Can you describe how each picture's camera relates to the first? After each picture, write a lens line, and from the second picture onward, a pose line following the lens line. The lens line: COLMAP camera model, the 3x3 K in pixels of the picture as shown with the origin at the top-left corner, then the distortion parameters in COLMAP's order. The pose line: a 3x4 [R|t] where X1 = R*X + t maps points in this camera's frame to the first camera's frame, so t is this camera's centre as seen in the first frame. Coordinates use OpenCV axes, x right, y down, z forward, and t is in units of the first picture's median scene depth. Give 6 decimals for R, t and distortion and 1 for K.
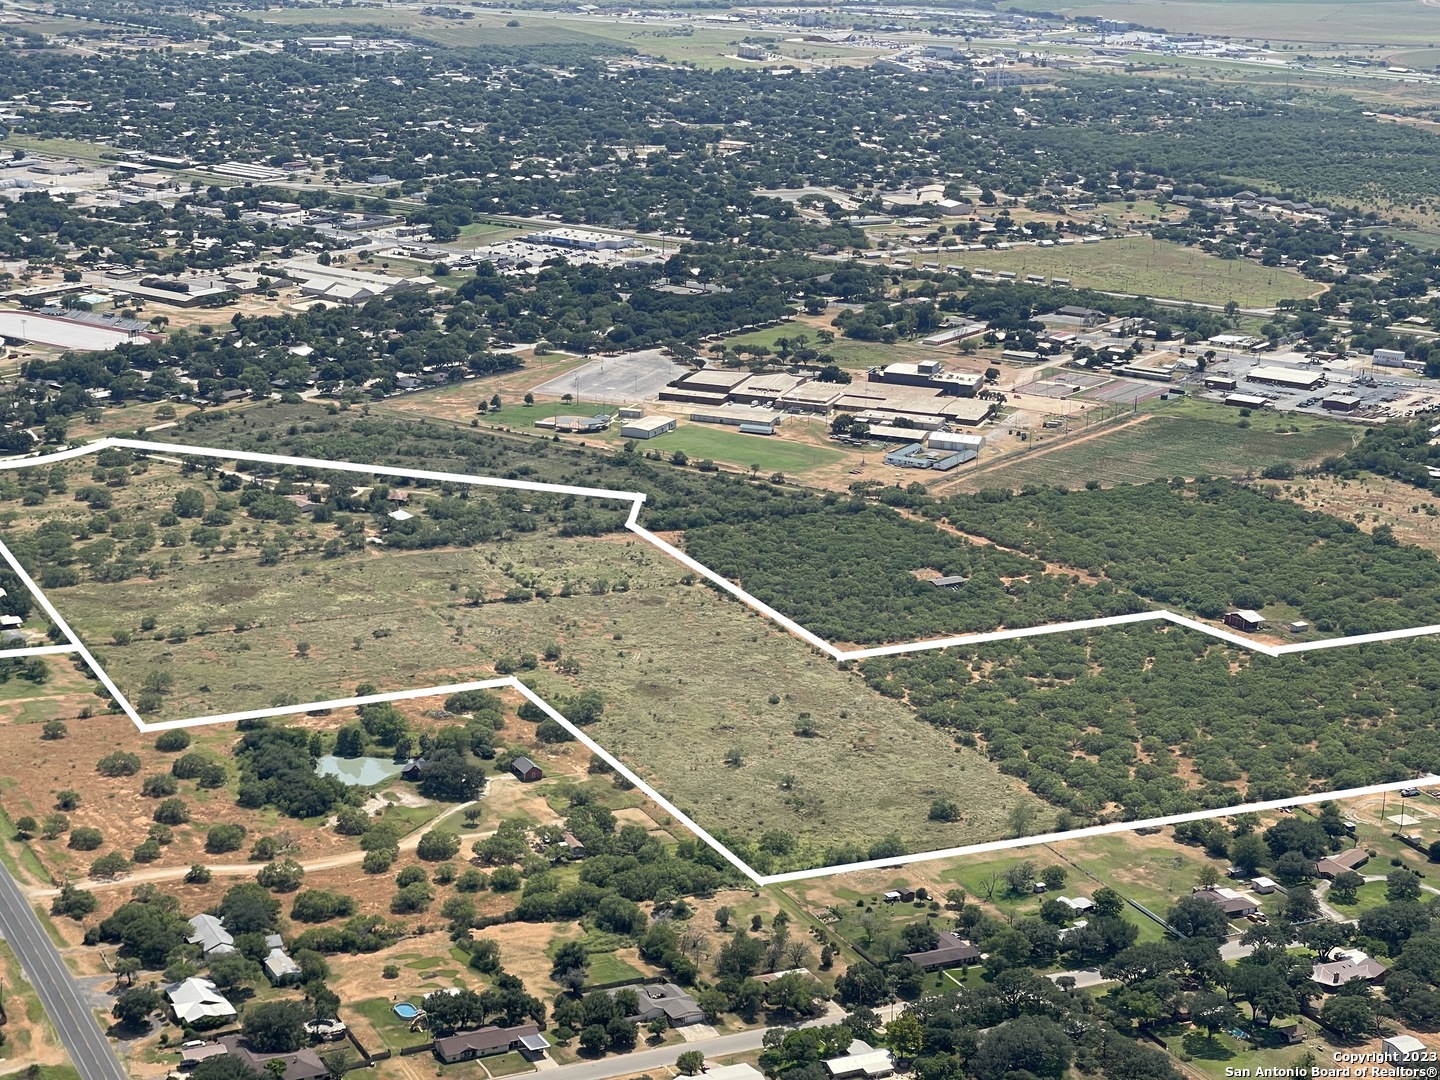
lens RADIAL K [[2741.8, 0, 714.1], [0, 2741.8, 584.6], [0, 0, 1]] dist [0.170565, 0.397264]
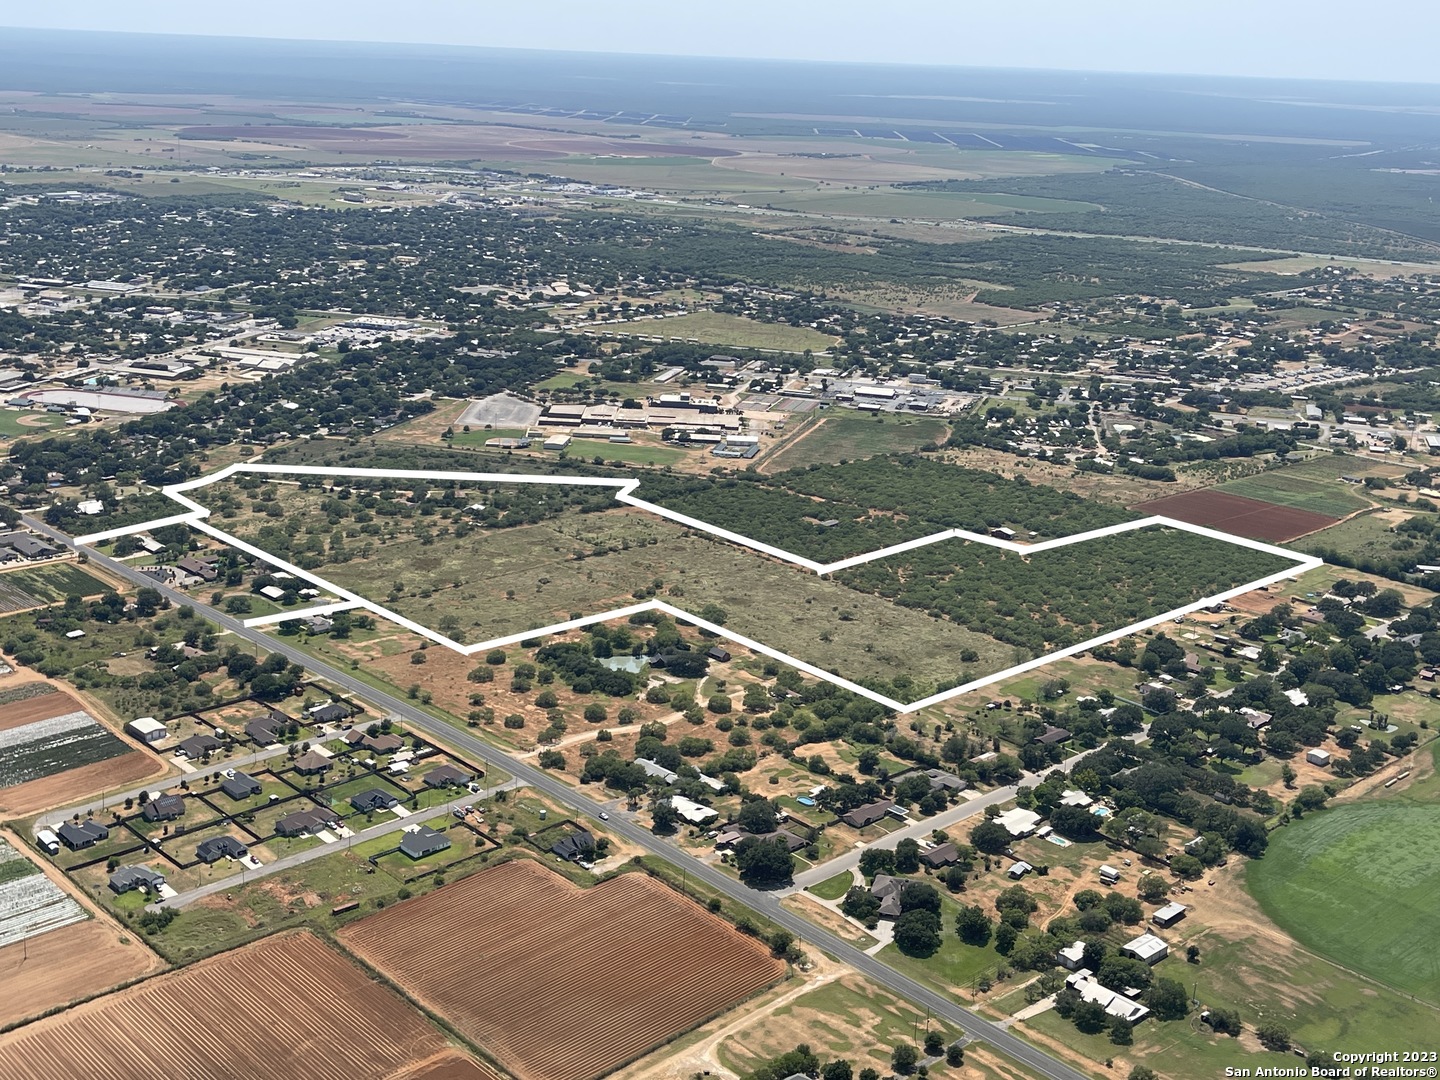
lens RADIAL K [[1712.7, 0, 704.7], [0, 1712.7, 541.4], [0, 0, 1]] dist [0.150458, -0.435306]
pose [[0.953197, -0.074738, 0.292968, -0.234652], [0.071217, 0.997203, 0.022685, -0.015564], [-0.293844, -0.000759, 0.955853, 0.010118]]
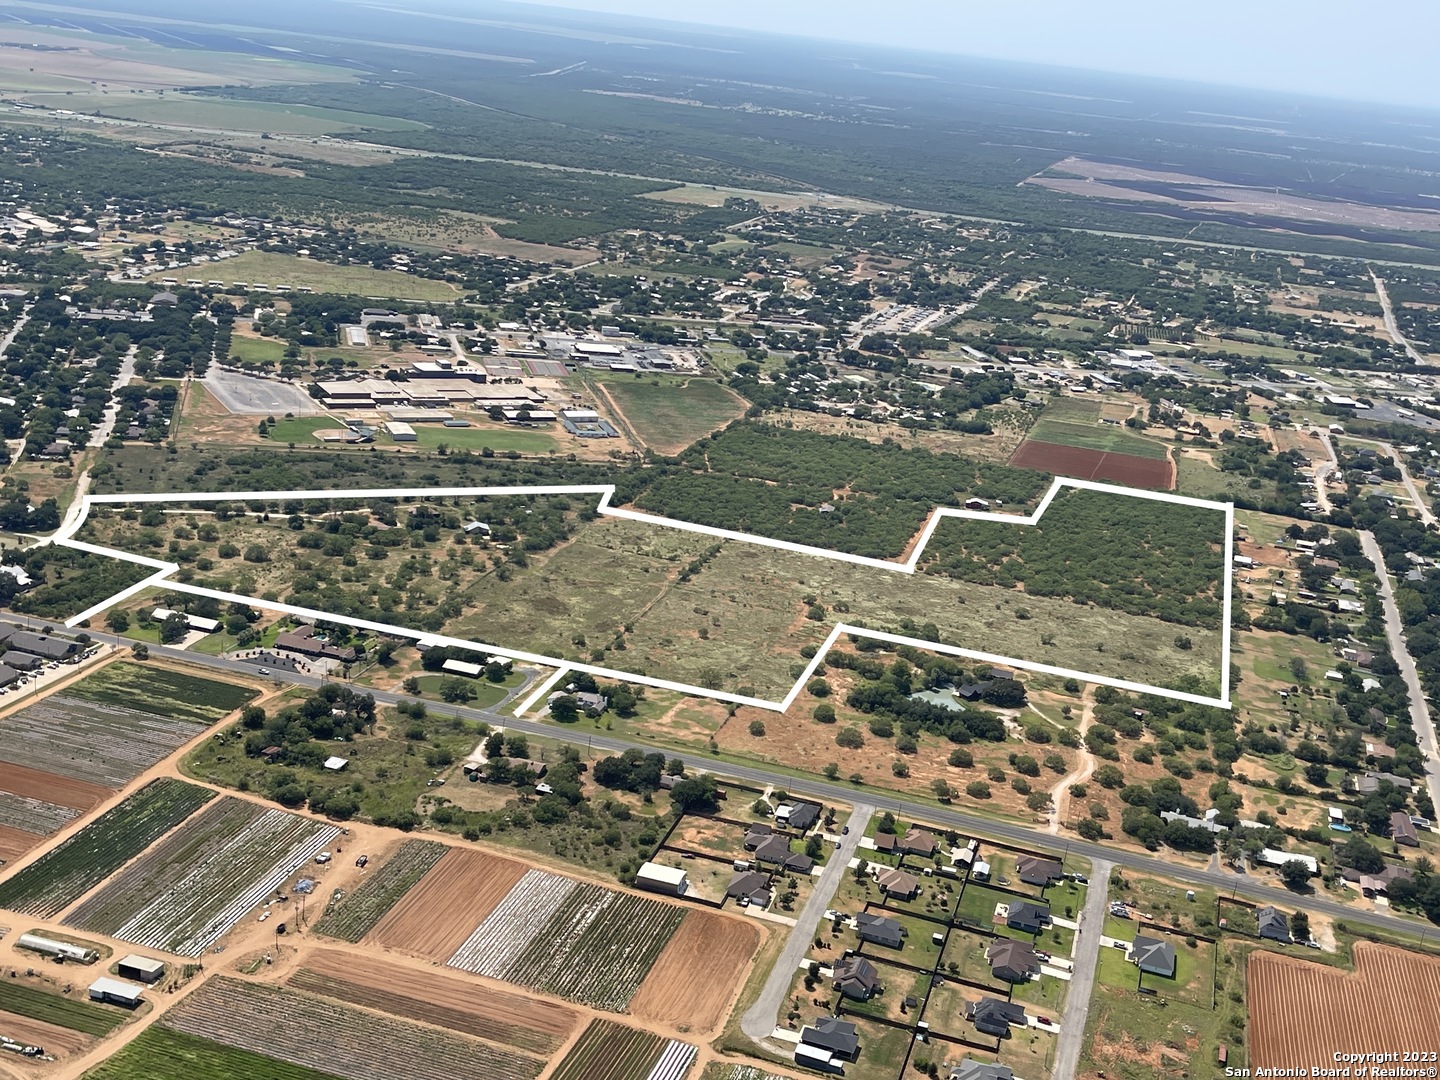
lens RADIAL K [[1731.5, 0, 726.9], [0, 1731.5, 543.9], [0, 0, 1]] dist [0.139790, -0.417586]
pose [[0.665980, -0.173042, 0.725622, -0.537034], [0.116615, 0.984914, 0.127847, -0.091441], [-0.736798, -0.000526, 0.676113, 0.289264]]
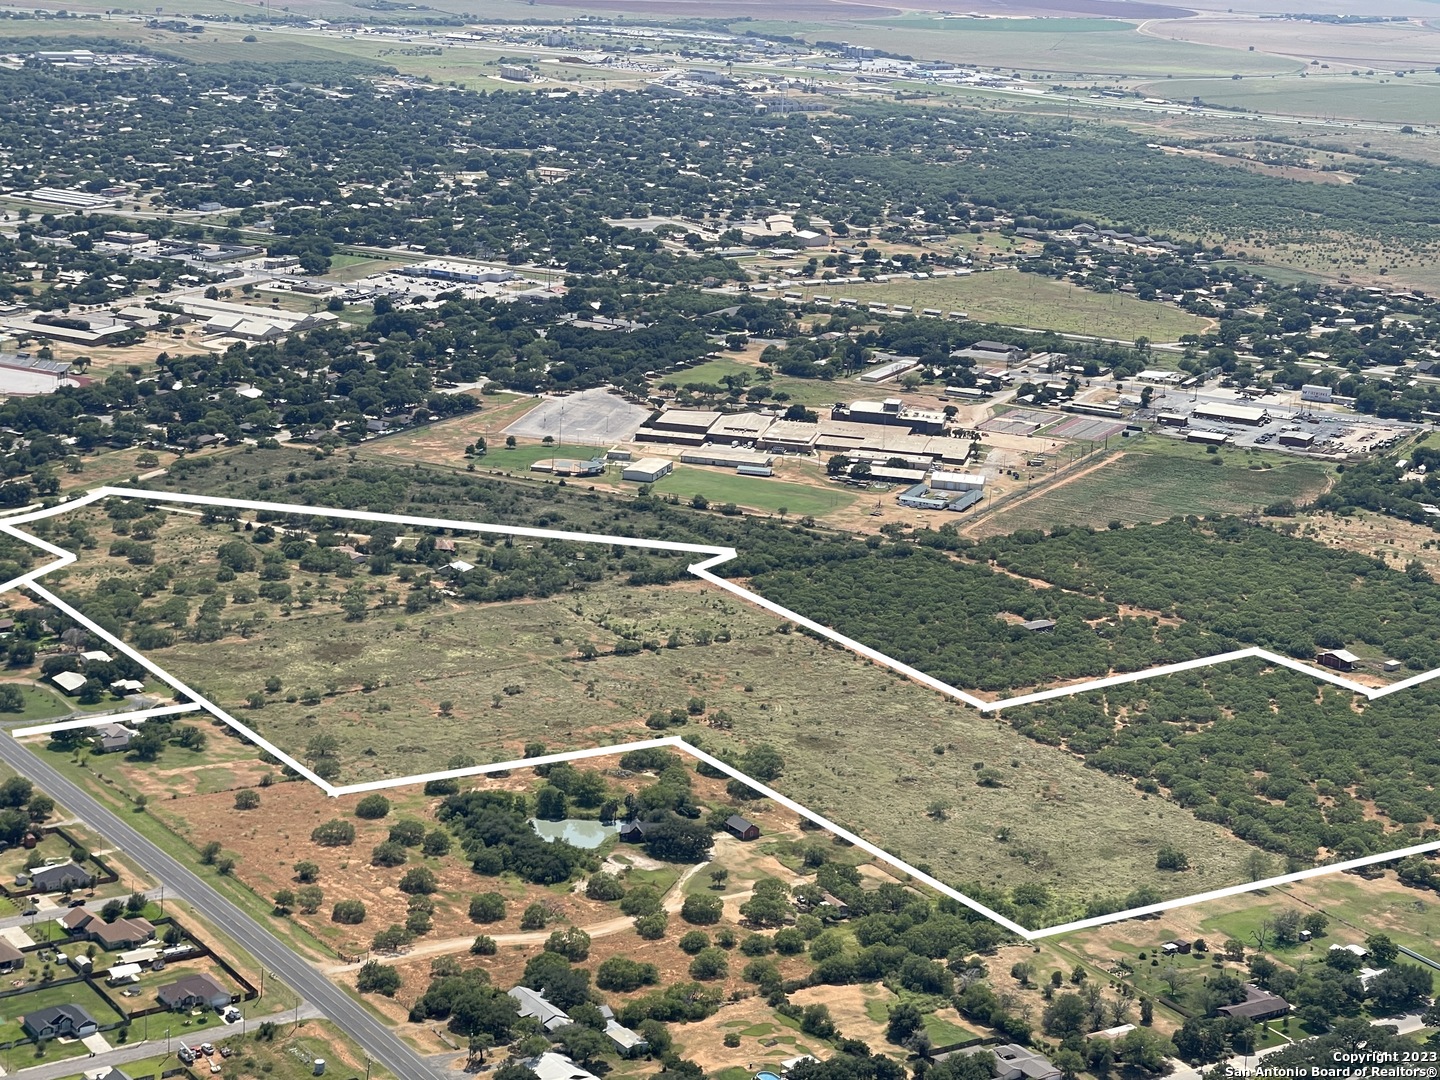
lens RADIAL K [[2835.9, 0, 717.6], [0, 2835.9, 538.8], [0, 0, 1]] dist [0.159942, 0.578760]
pose [[0.990321, -0.012982, 0.138186, -0.136165], [0.016415, 0.999583, -0.023737, -0.007917], [-0.137820, 0.025776, 0.990122, -0.009114]]
